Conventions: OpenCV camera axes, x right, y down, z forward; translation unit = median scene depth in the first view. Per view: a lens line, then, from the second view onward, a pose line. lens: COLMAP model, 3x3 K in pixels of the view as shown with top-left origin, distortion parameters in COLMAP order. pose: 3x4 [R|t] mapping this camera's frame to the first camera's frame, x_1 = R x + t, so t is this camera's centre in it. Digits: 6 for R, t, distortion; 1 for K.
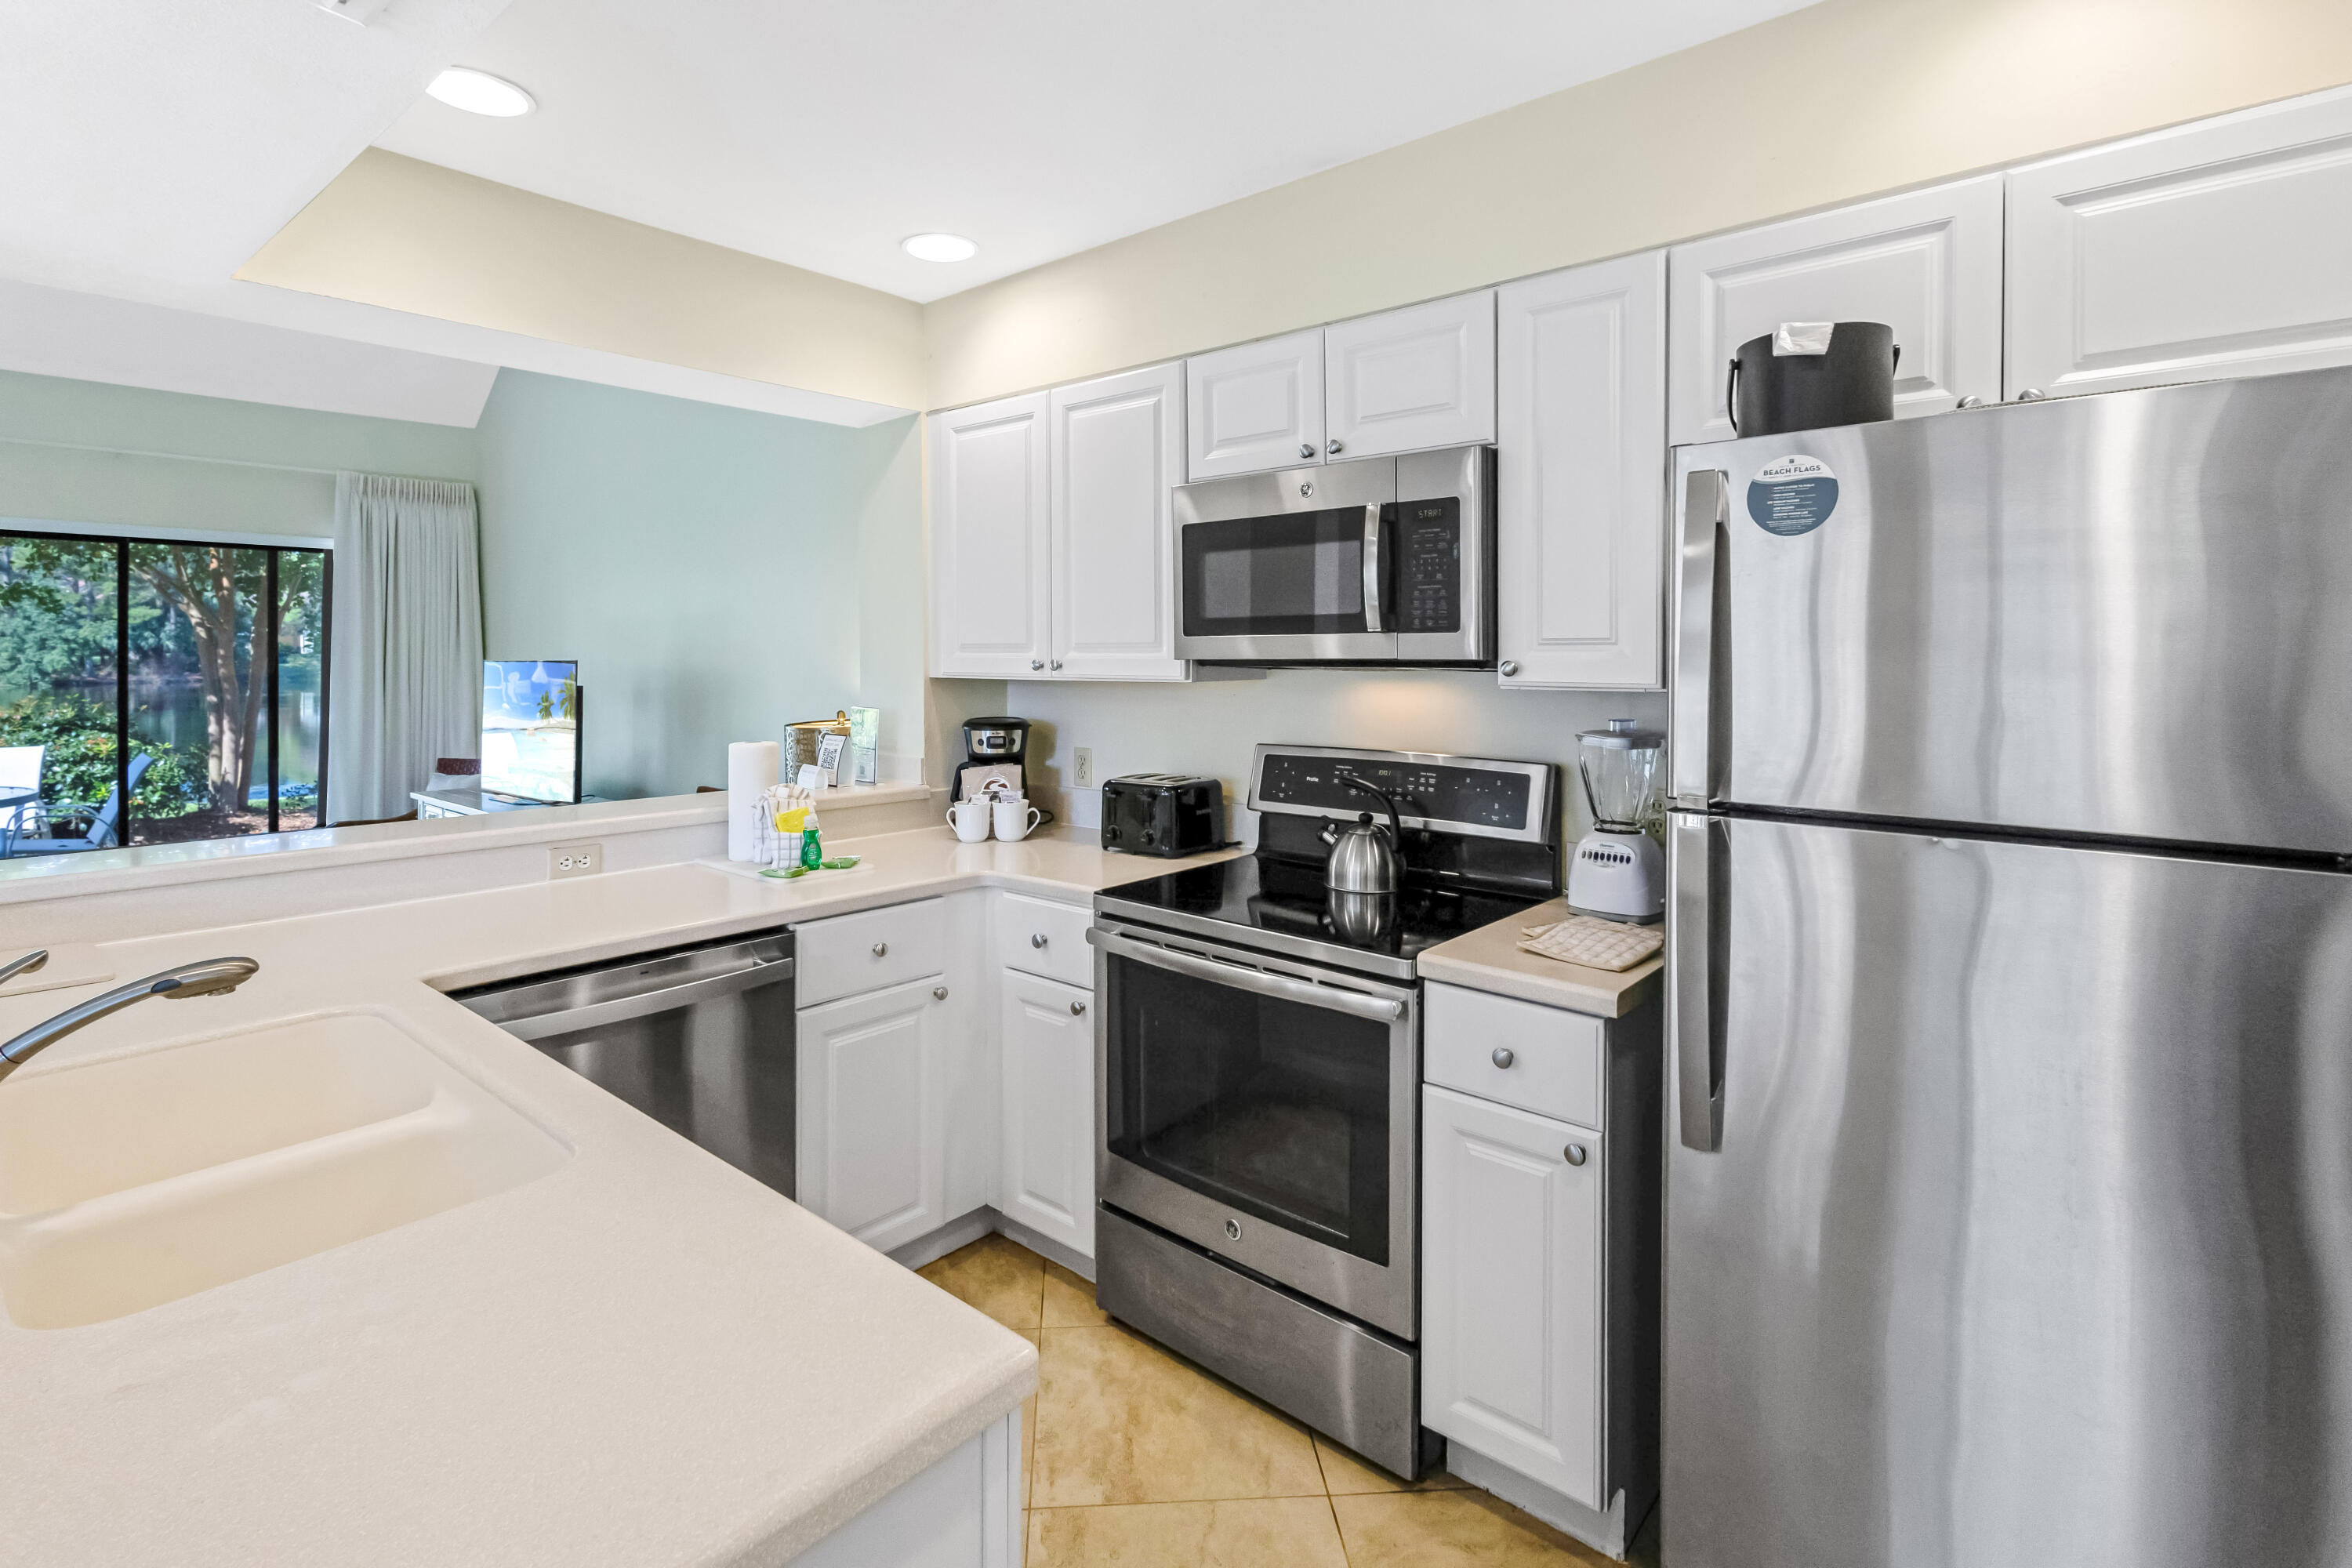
lens RADIAL K [[1132.5, 0, 1175.8], [0, 1132.5, 650.2], [0, 0, 1]] dist [0.001147, 0.000124]
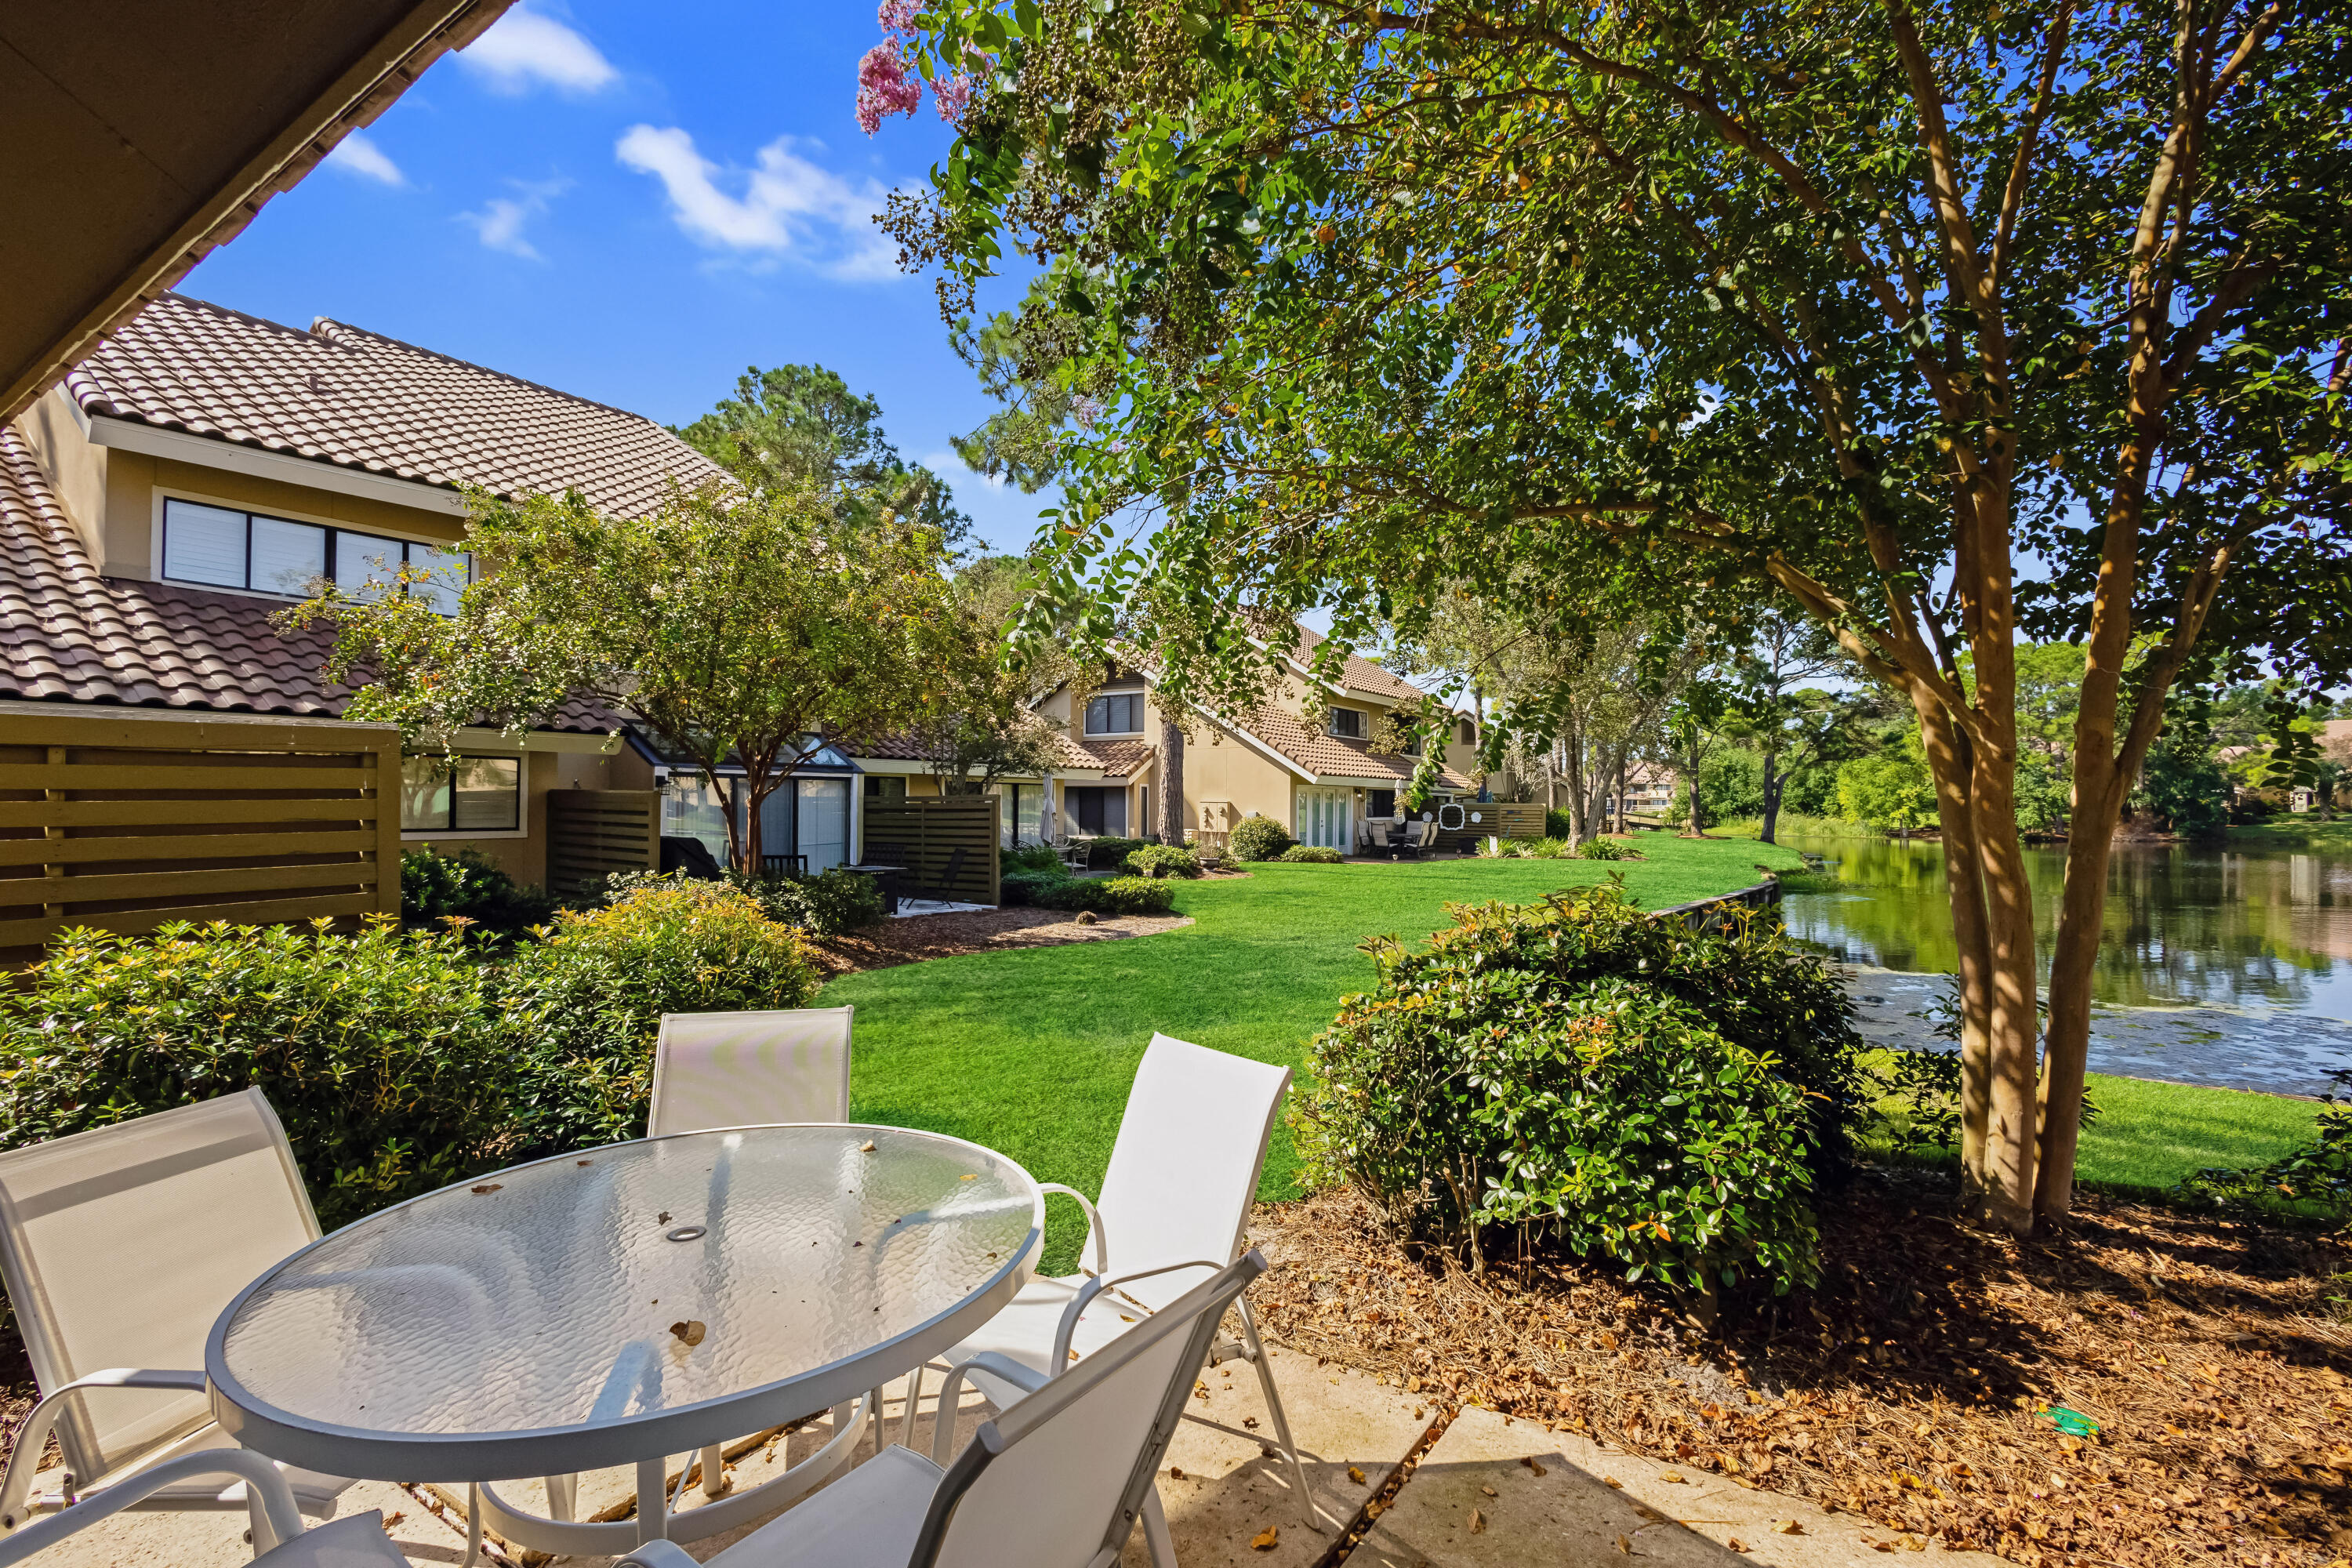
lens RADIAL K [[1066.6, 0, 1176.0], [0, 1066.6, 784.0], [0, 0, 1]] dist [0.001881, 0.000317]
pose [[0.102427, -0.018700, -0.994565, -0.533043], [-0.006095, 0.999793, -0.019426, 0.007773], [0.994722, 0.008051, 0.102292, 0.714639]]
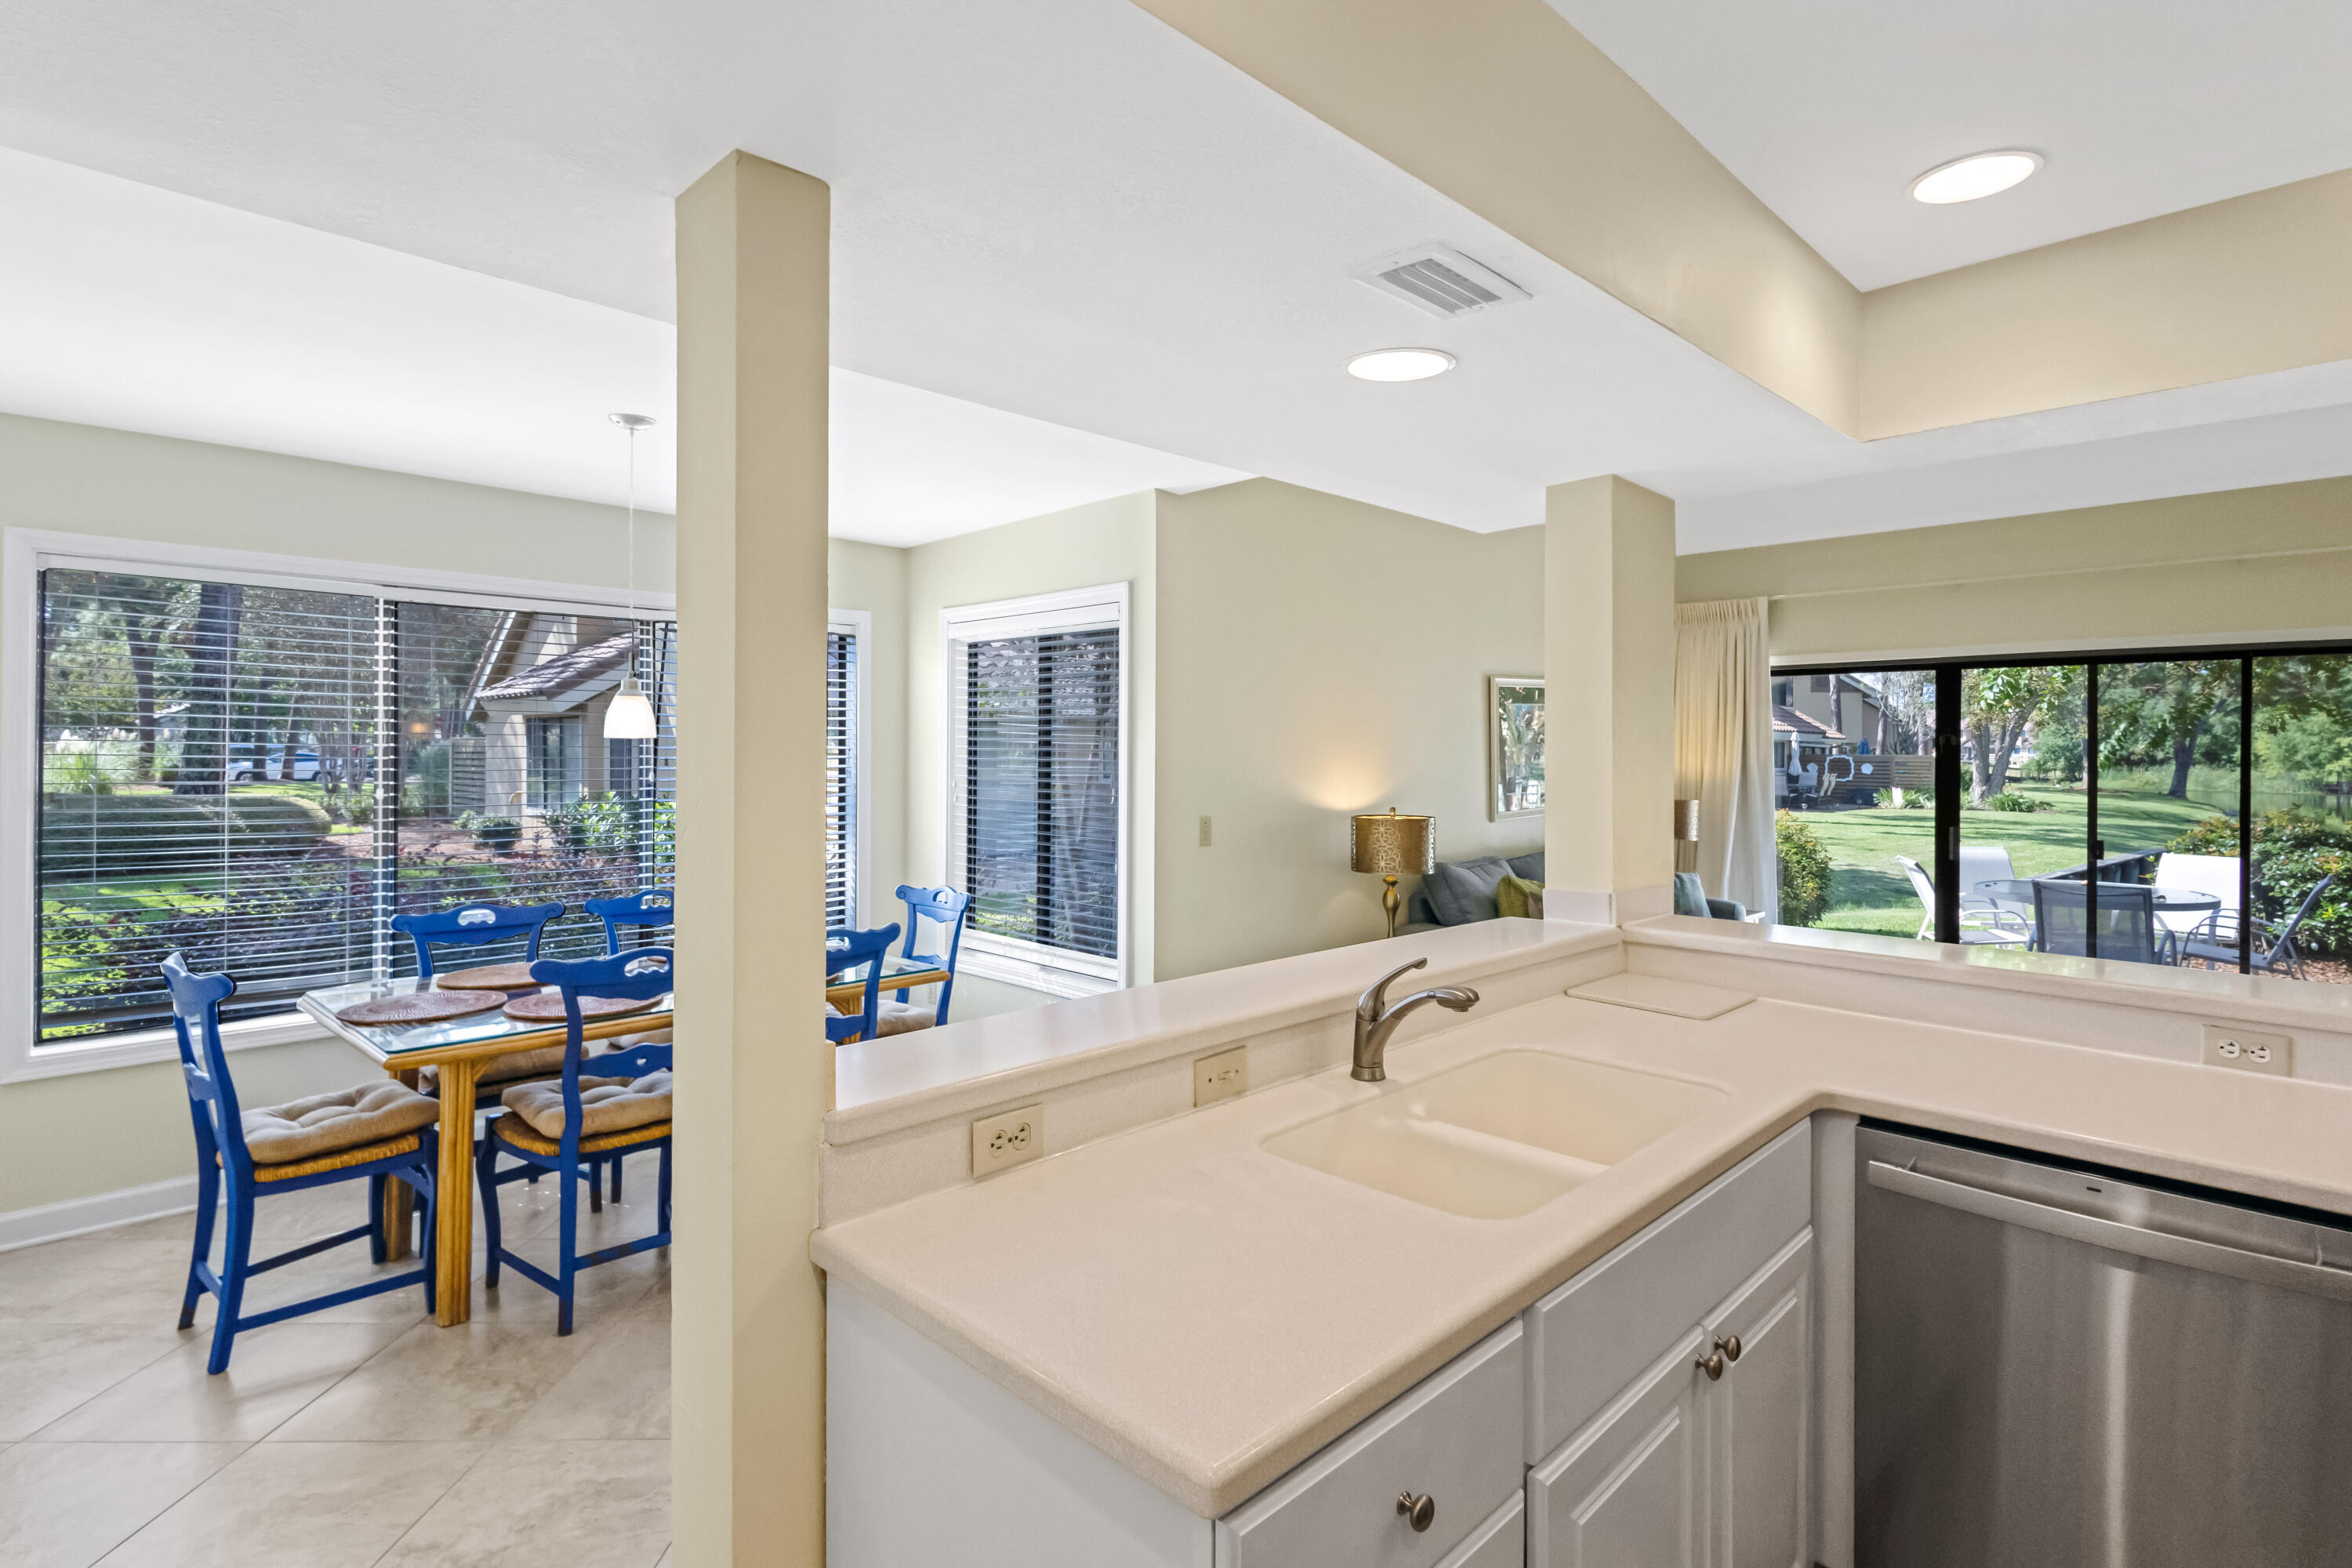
lens RADIAL K [[1130.9, 0, 1171.3], [0, 1130.9, 746.9], [0, 0, 1]] dist [0.001376, 0.000152]
pose [[-0.095616, -0.003664, -0.995412, 0.085124], [-0.007259, 0.999969, -0.002983, -0.004420], [0.995392, 0.006941, -0.095640, 0.098873]]
